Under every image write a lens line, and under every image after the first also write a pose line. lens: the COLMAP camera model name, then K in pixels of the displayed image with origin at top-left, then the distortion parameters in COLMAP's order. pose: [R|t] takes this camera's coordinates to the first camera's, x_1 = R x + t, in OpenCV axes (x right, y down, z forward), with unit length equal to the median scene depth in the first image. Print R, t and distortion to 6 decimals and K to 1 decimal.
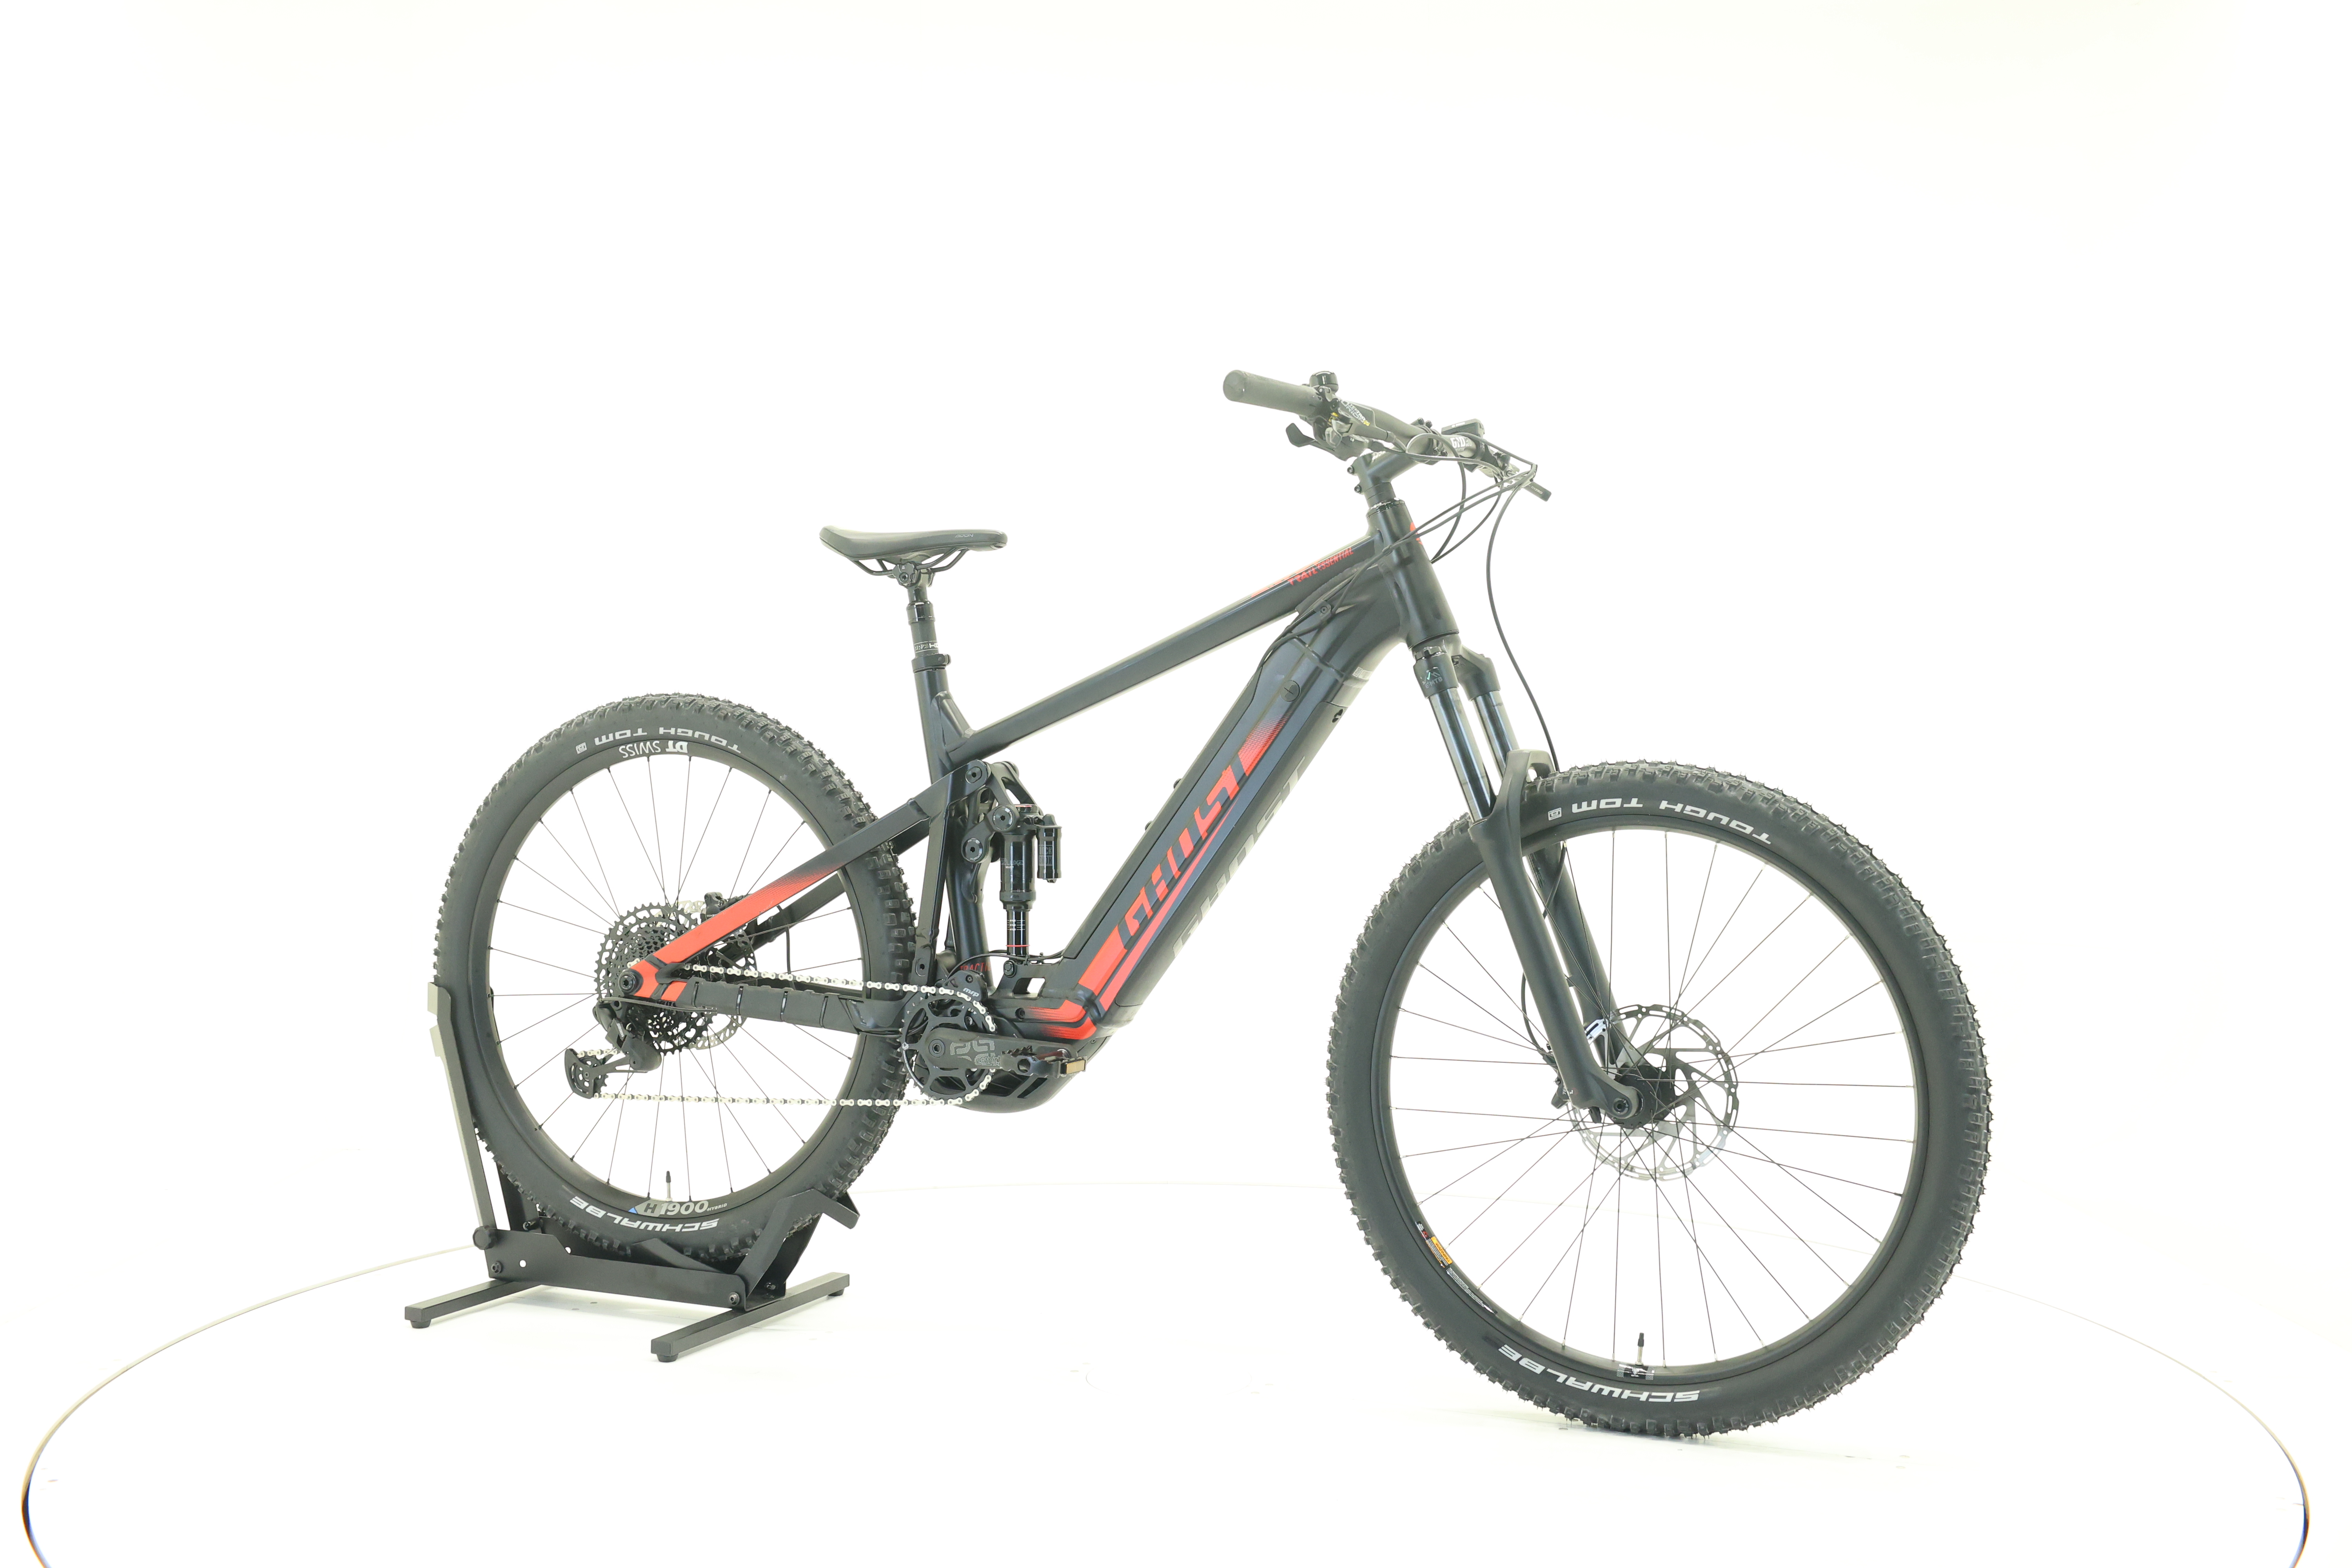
lens RADIAL K [[2462.9, 0, 1177.3], [0, 2462.9, 782.1], [0, 0, 1]] dist [-0.004488, 0.000000]
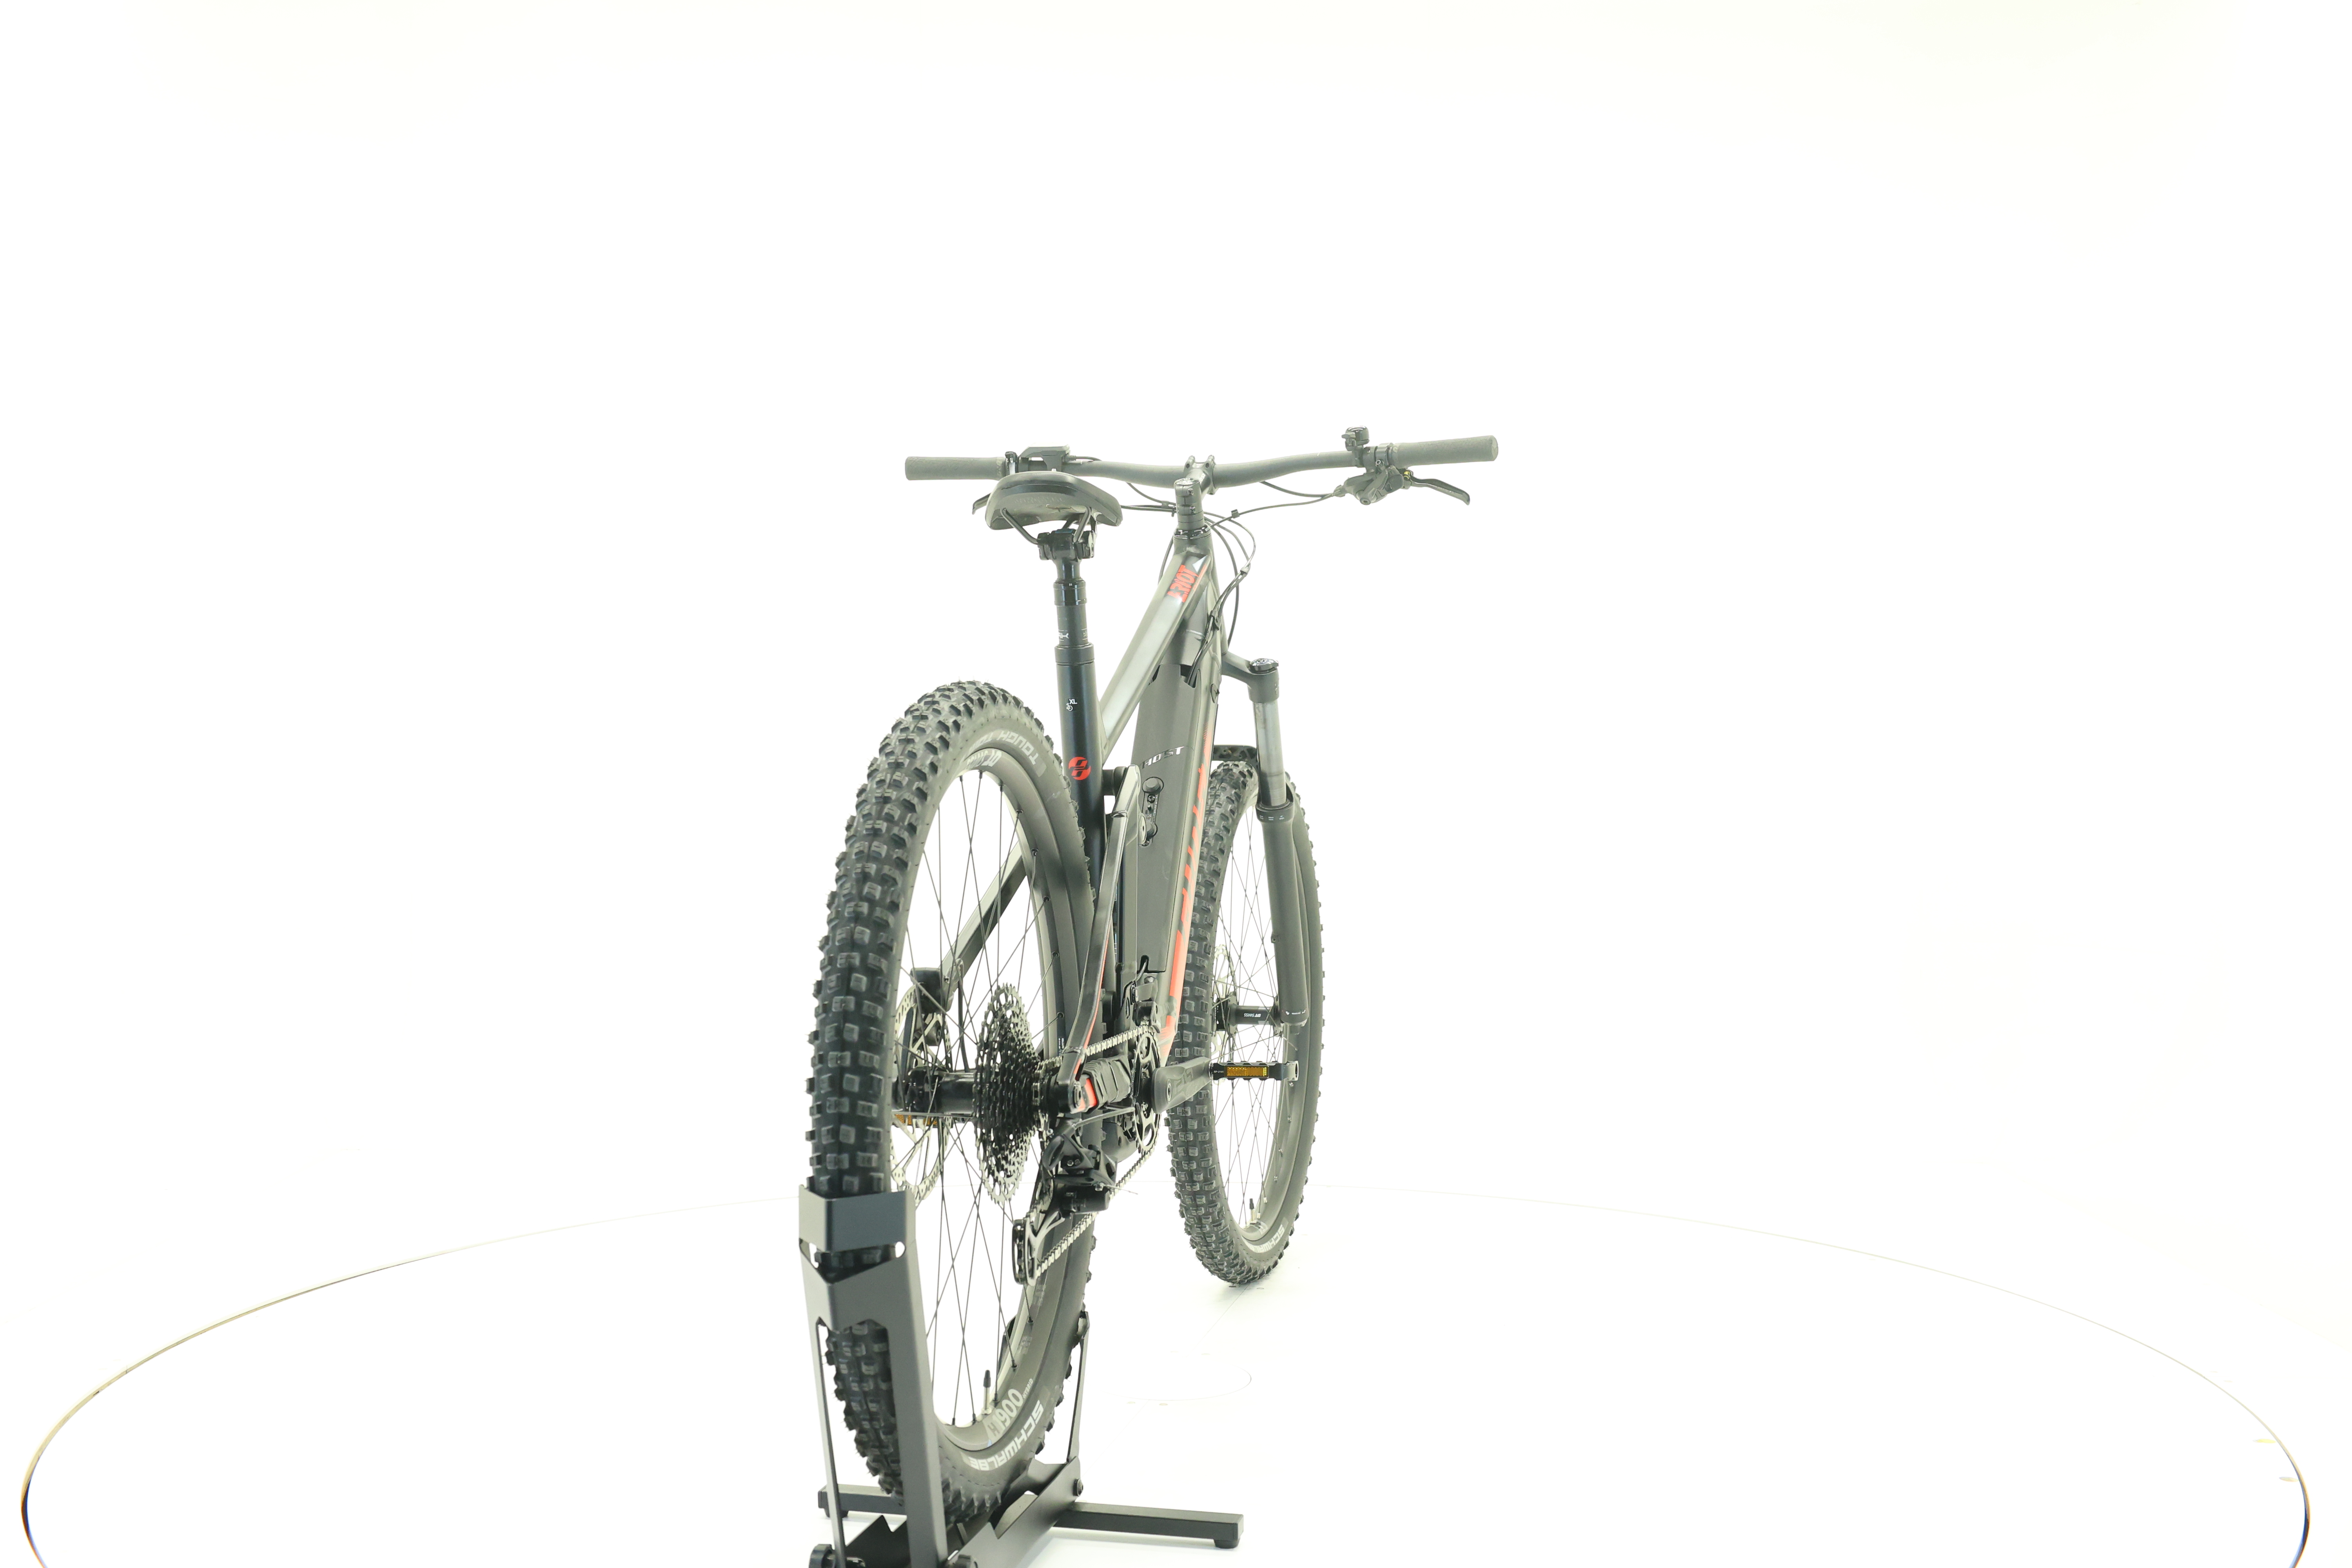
lens RADIAL K [[2462.9, 0, 1175.3], [0, 2462.9, 791.0], [0, 0, 1]] dist [-0.004488, 0.000000]
pose [[-0.184228, -0.030976, 0.982395, -0.939598], [0.015274, 0.999292, 0.034373, -0.029474], [-0.982765, 0.021337, -0.183624, 1.127953]]
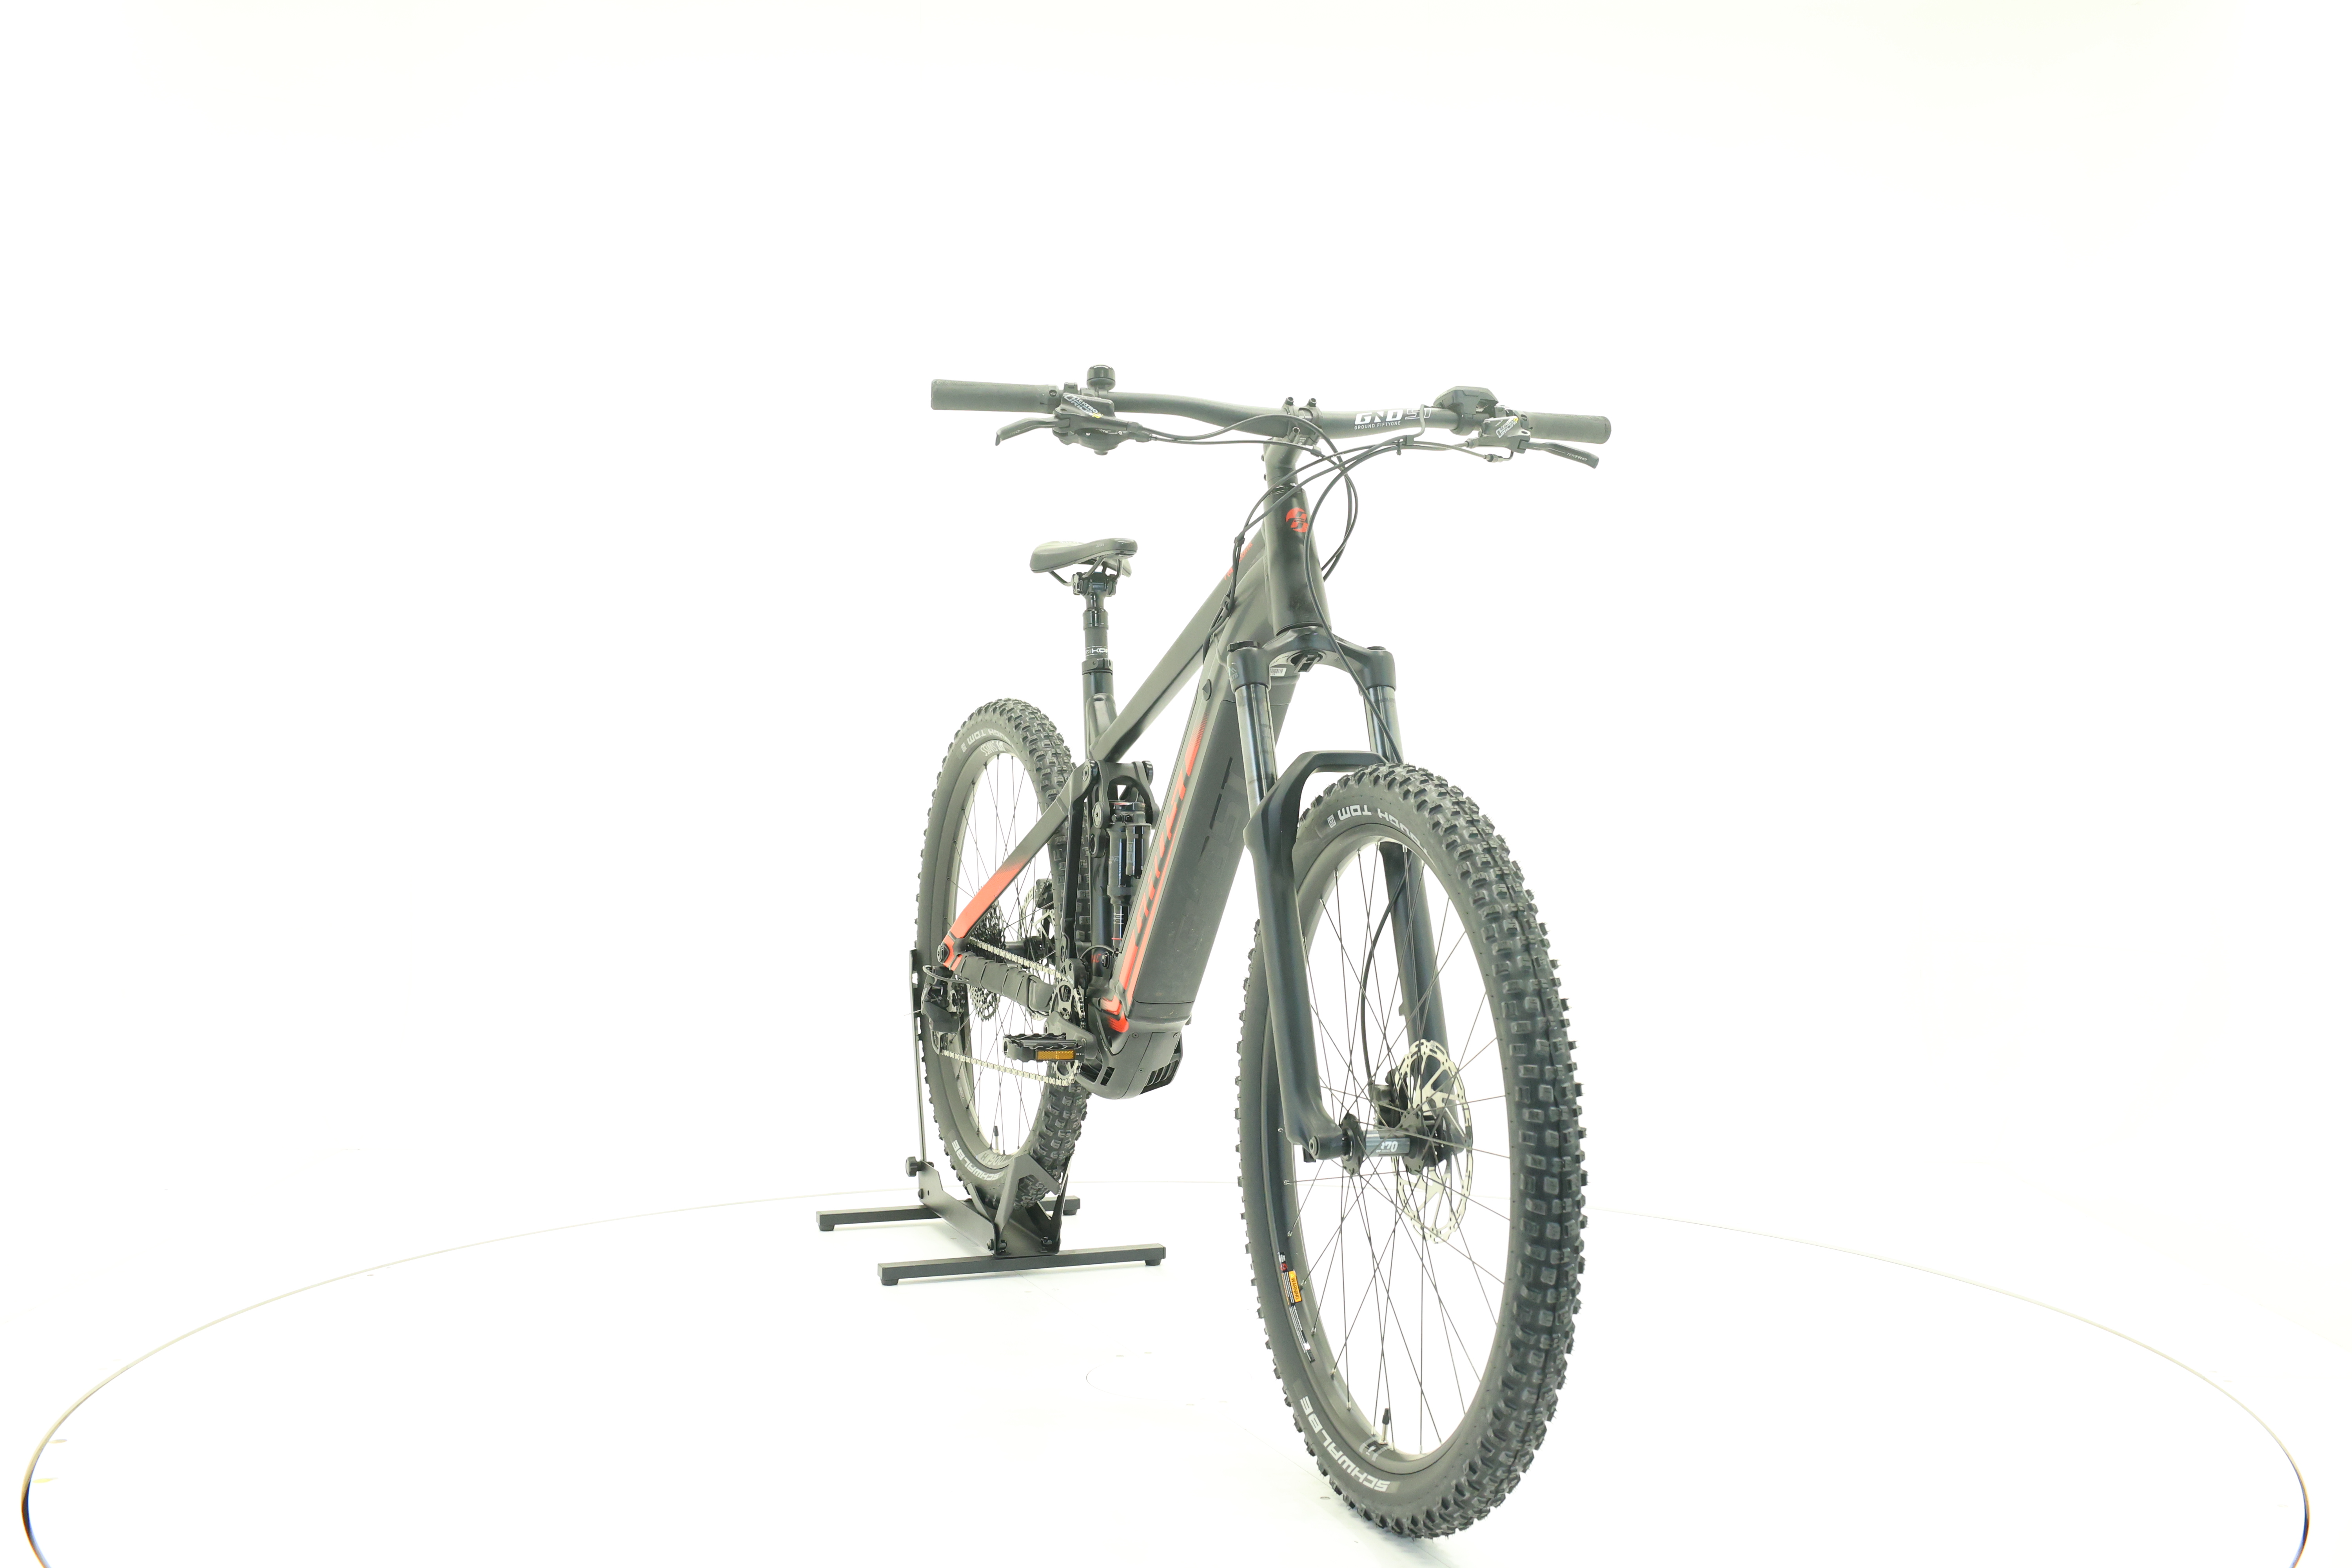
lens RADIAL K [[2462.9, 0, 1174.3], [0, 2462.9, 778.5], [0, 0, 1]] dist [-0.004488, 0.000000]
pose [[0.702008, 0.012928, -0.712052, 0.677771], [-0.016988, 0.999855, 0.001404, -0.002736], [0.711966, 0.011110, 0.702126, 0.284890]]
